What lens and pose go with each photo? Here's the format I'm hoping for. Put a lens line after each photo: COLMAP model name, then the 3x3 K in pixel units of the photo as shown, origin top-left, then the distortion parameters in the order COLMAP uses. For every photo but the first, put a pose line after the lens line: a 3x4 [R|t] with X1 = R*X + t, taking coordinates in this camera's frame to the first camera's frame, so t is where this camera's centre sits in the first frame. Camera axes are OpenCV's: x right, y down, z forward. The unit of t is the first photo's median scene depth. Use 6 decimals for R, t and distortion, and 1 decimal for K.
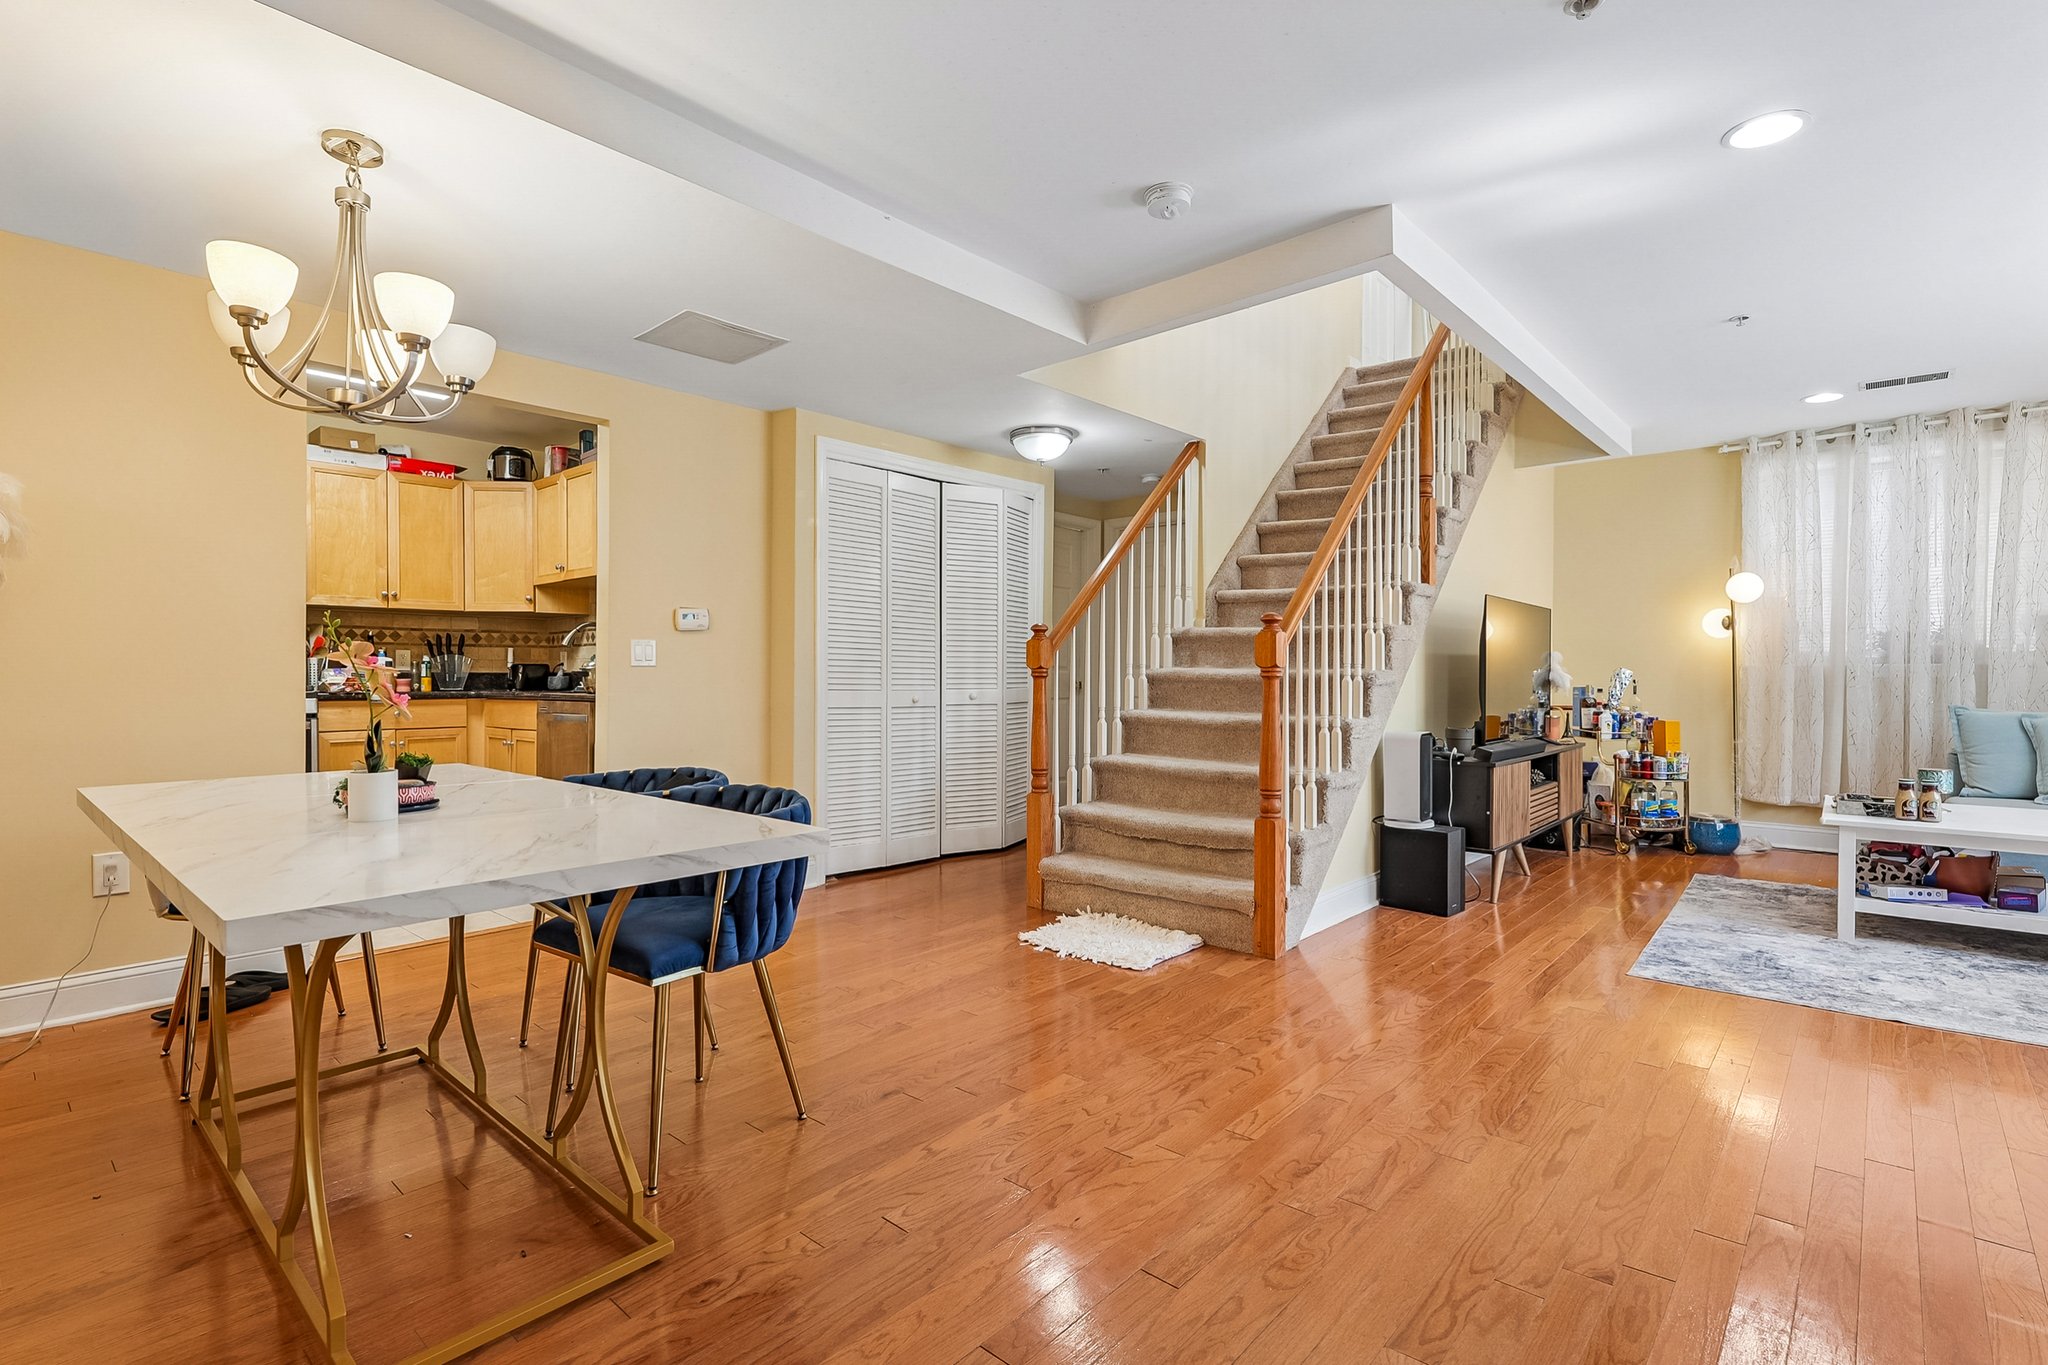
lens RADIAL K [[955.7, 0, 1032.5], [0, 955.7, 684.2], [0, 0, 1]] dist [0.006912, -0.000713]
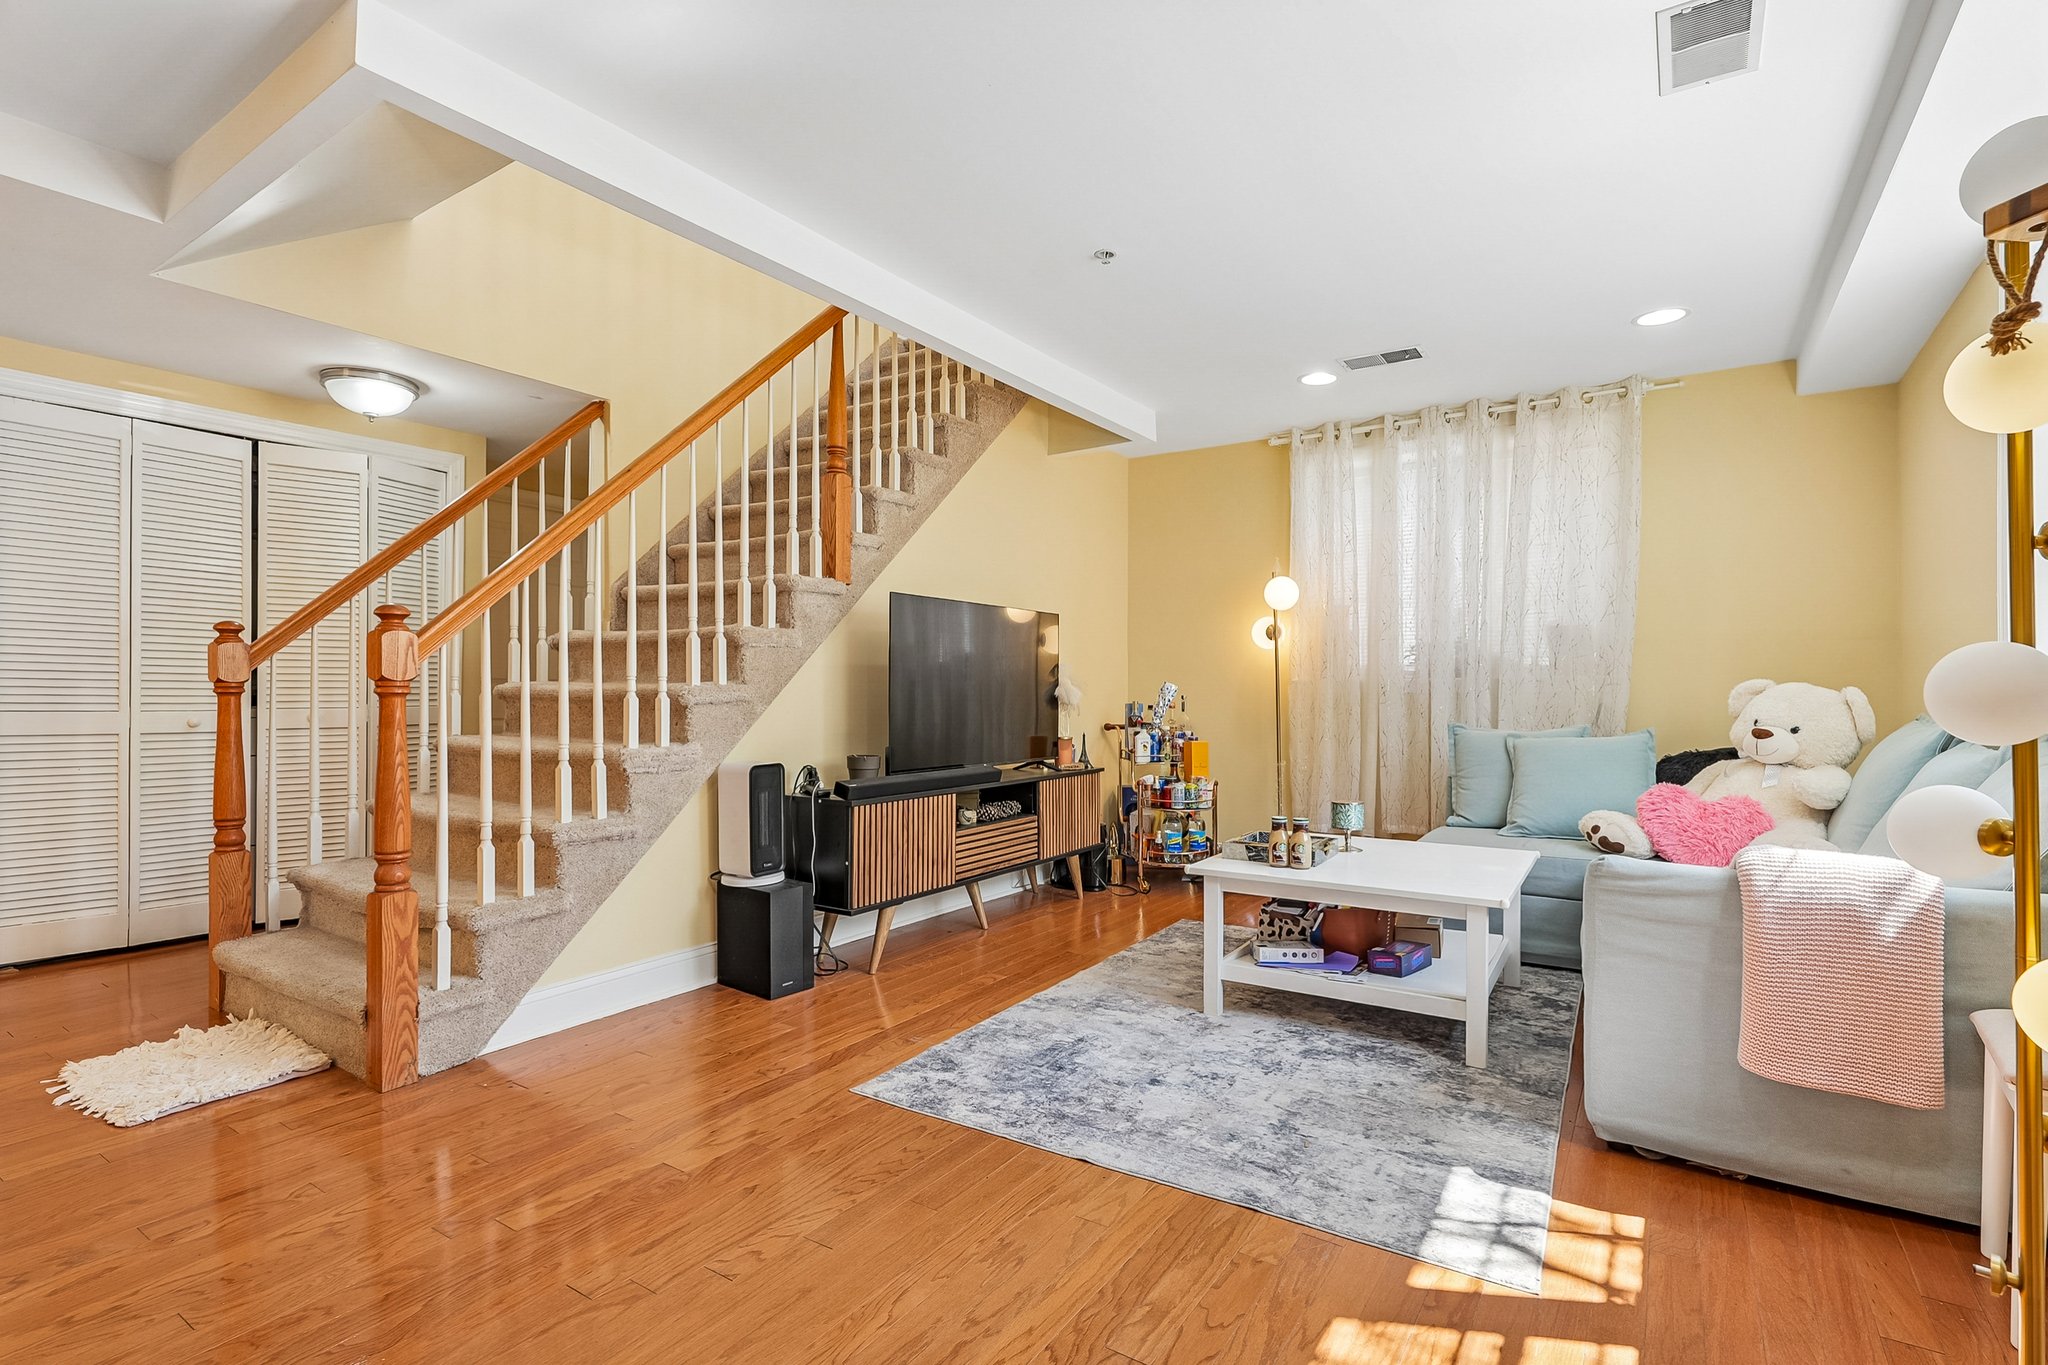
lens RADIAL K [[955.7, 0, 1007.8], [0, 955.7, 698.9], [0, 0, 1]] dist [0.006912, -0.000713]
pose [[0.991527, -0.001664, 0.129889, 0.435671], [0.001725, 0.999998, -0.000351, -0.002144], [-0.129888, 0.000572, 0.991529, 0.163683]]
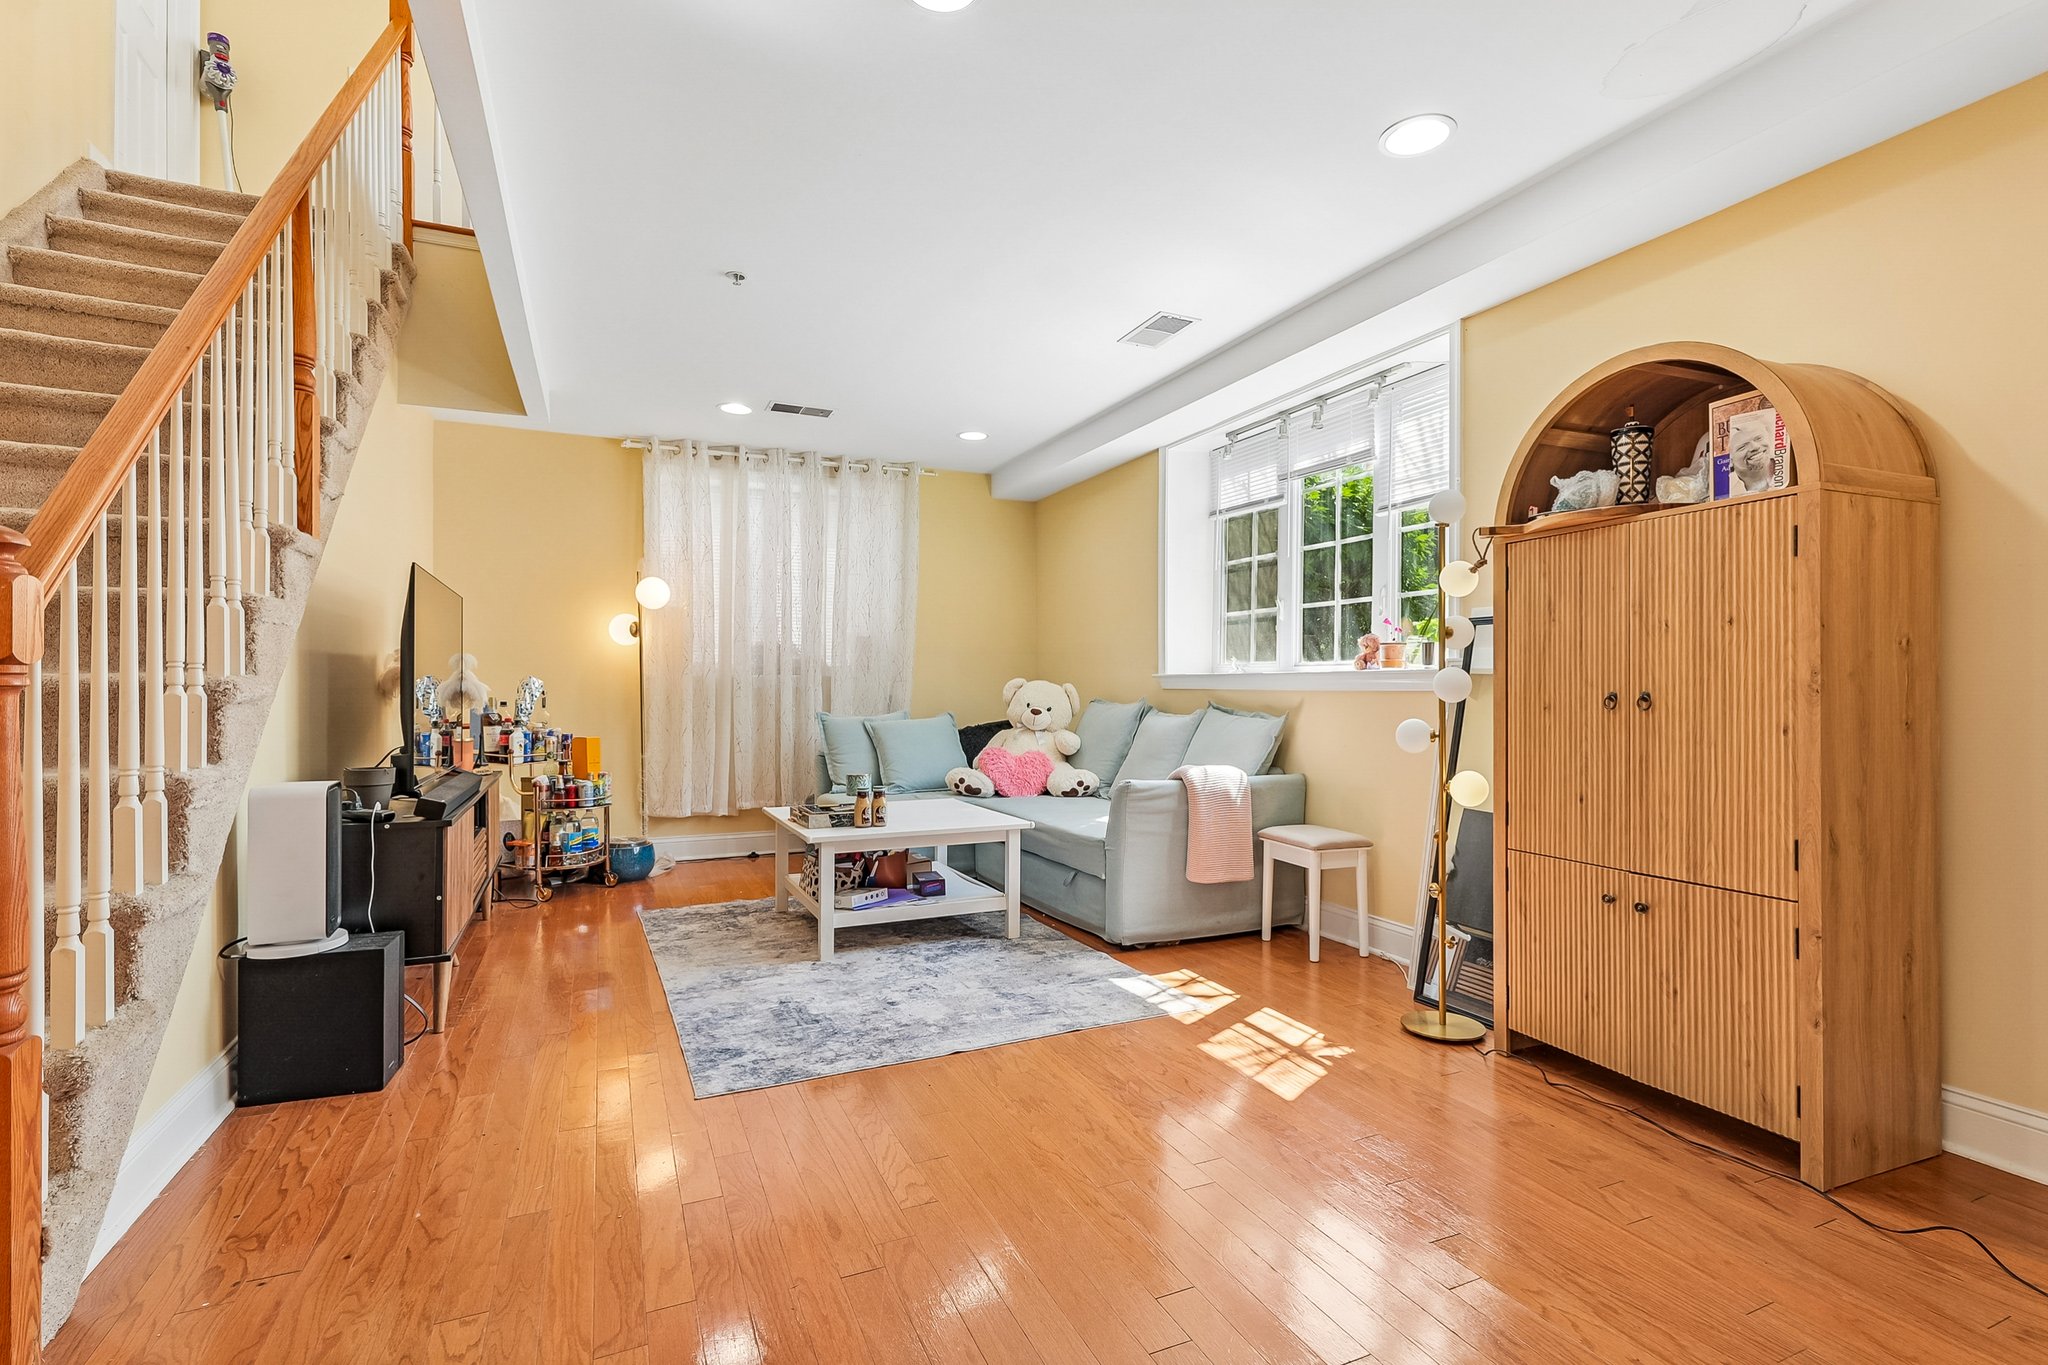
lens RADIAL K [[955.7, 0, 1033.8], [0, 955.7, 688.7], [0, 0, 1]] dist [0.006912, -0.000713]
pose [[0.416024, -0.002032, 0.909351, 0.047839], [0.008104, 0.999966, -0.001473, -0.002066], [-0.909317, 0.007983, 0.416026, 0.314572]]
